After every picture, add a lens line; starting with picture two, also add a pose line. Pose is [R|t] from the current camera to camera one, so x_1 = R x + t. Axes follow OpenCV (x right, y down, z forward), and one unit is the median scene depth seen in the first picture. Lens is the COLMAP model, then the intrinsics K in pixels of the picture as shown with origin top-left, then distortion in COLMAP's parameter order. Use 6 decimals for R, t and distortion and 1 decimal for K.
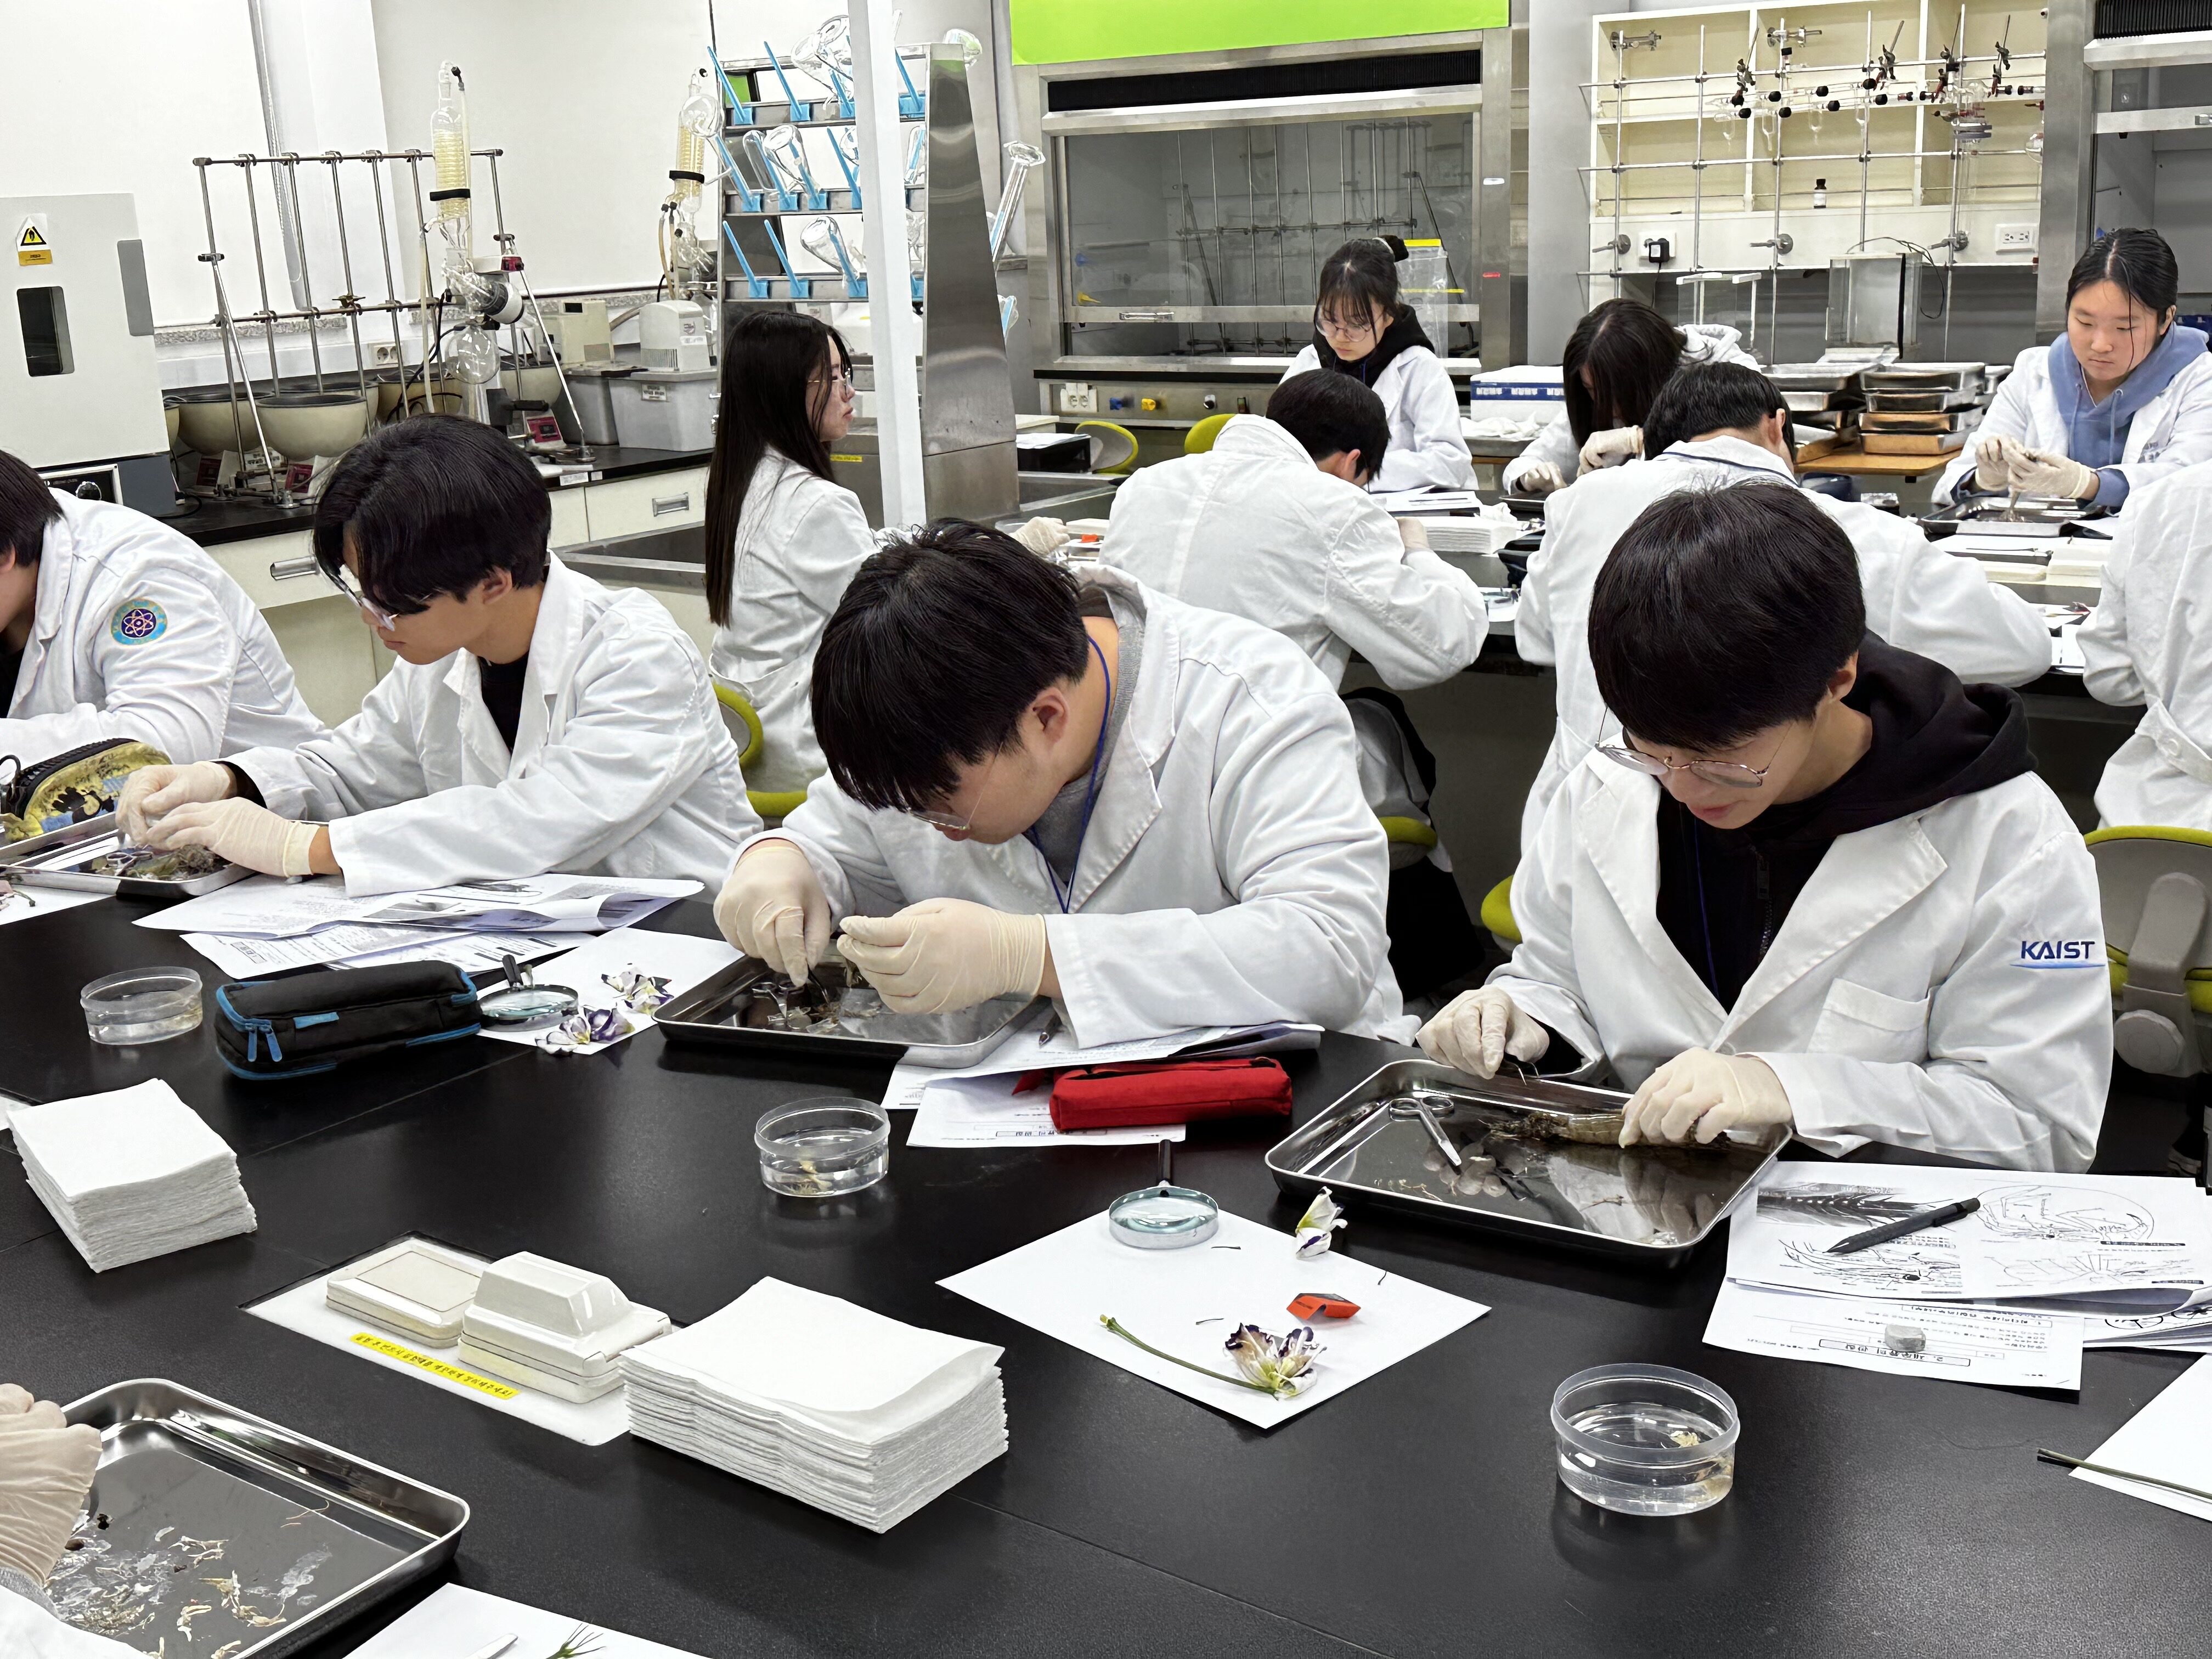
lens RADIAL K [[2457.9, 0, 1106.0], [0, 2457.9, 829.5], [0, 0, 1]] dist [0.247770, -0.530388]
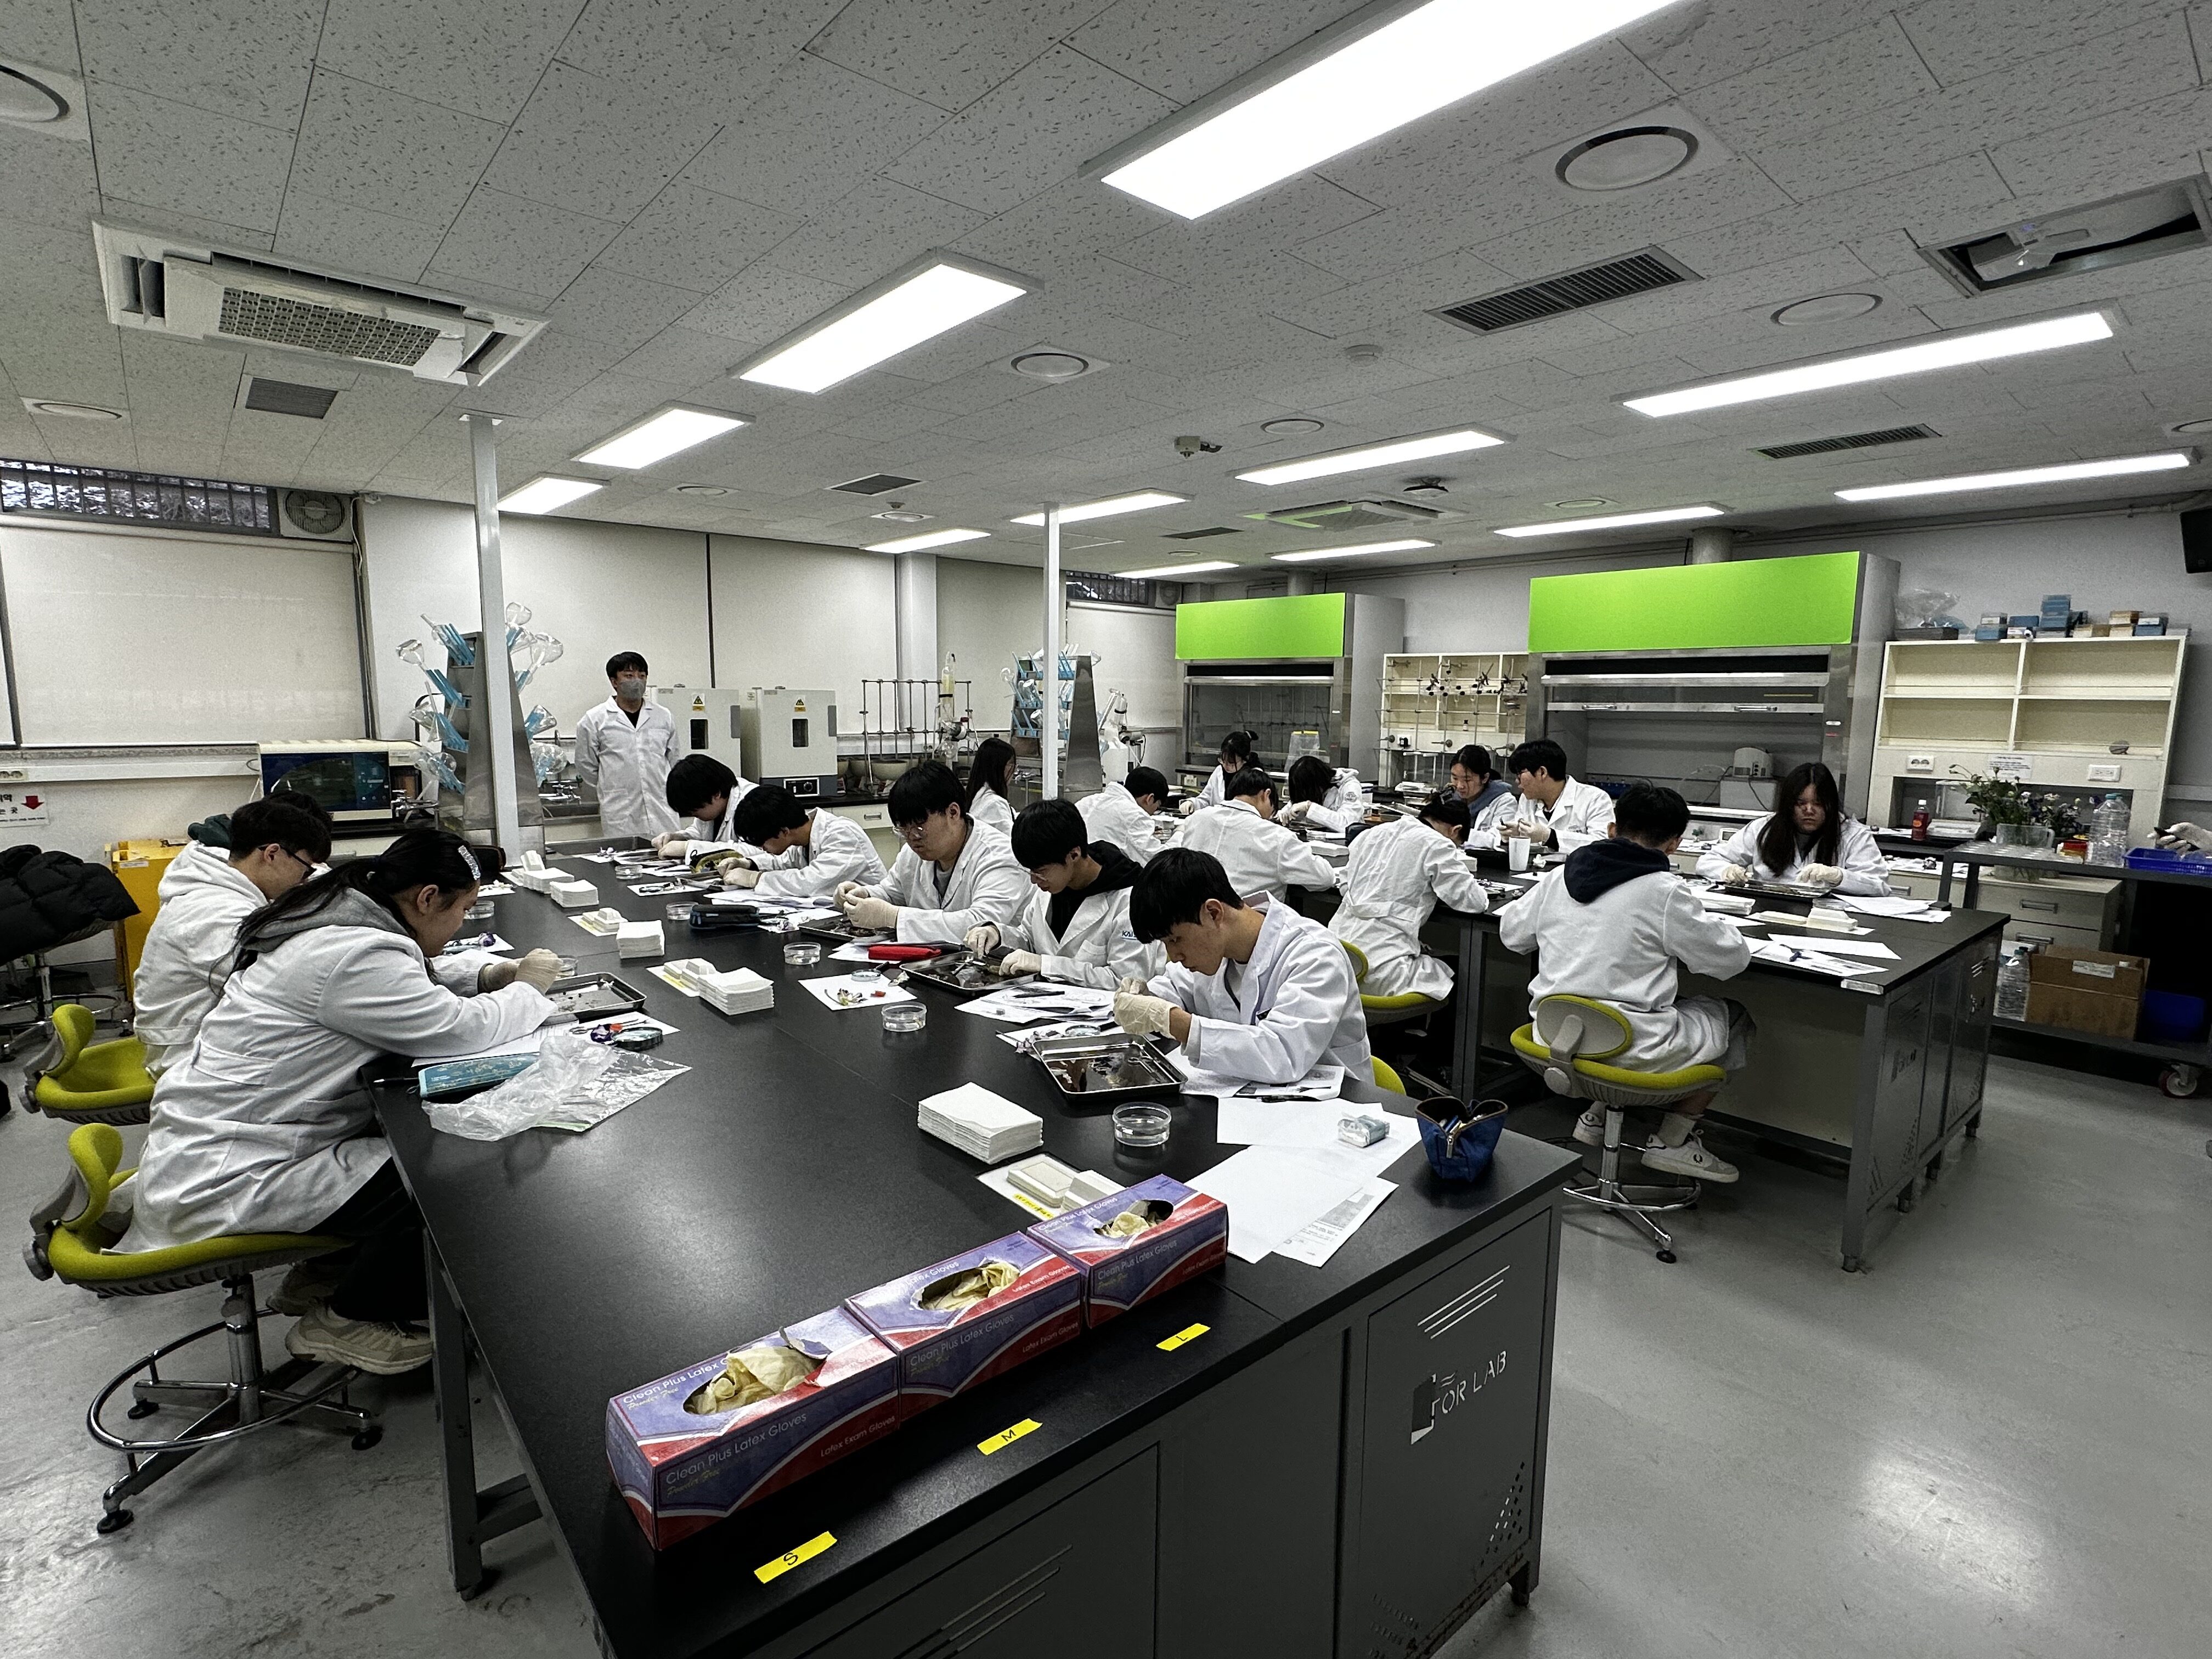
lens RADIAL K [[1081.6, 0, 1106.0], [0, 1081.6, 829.5], [0, 0, 1]] dist [-0.000446, -0.000026]
pose [[0.973783, 0.083244, -0.211701, 0.195360], [-0.109692, 0.987125, -0.116413, 0.024798], [0.199285, 0.136583, 0.970376, -0.151809]]
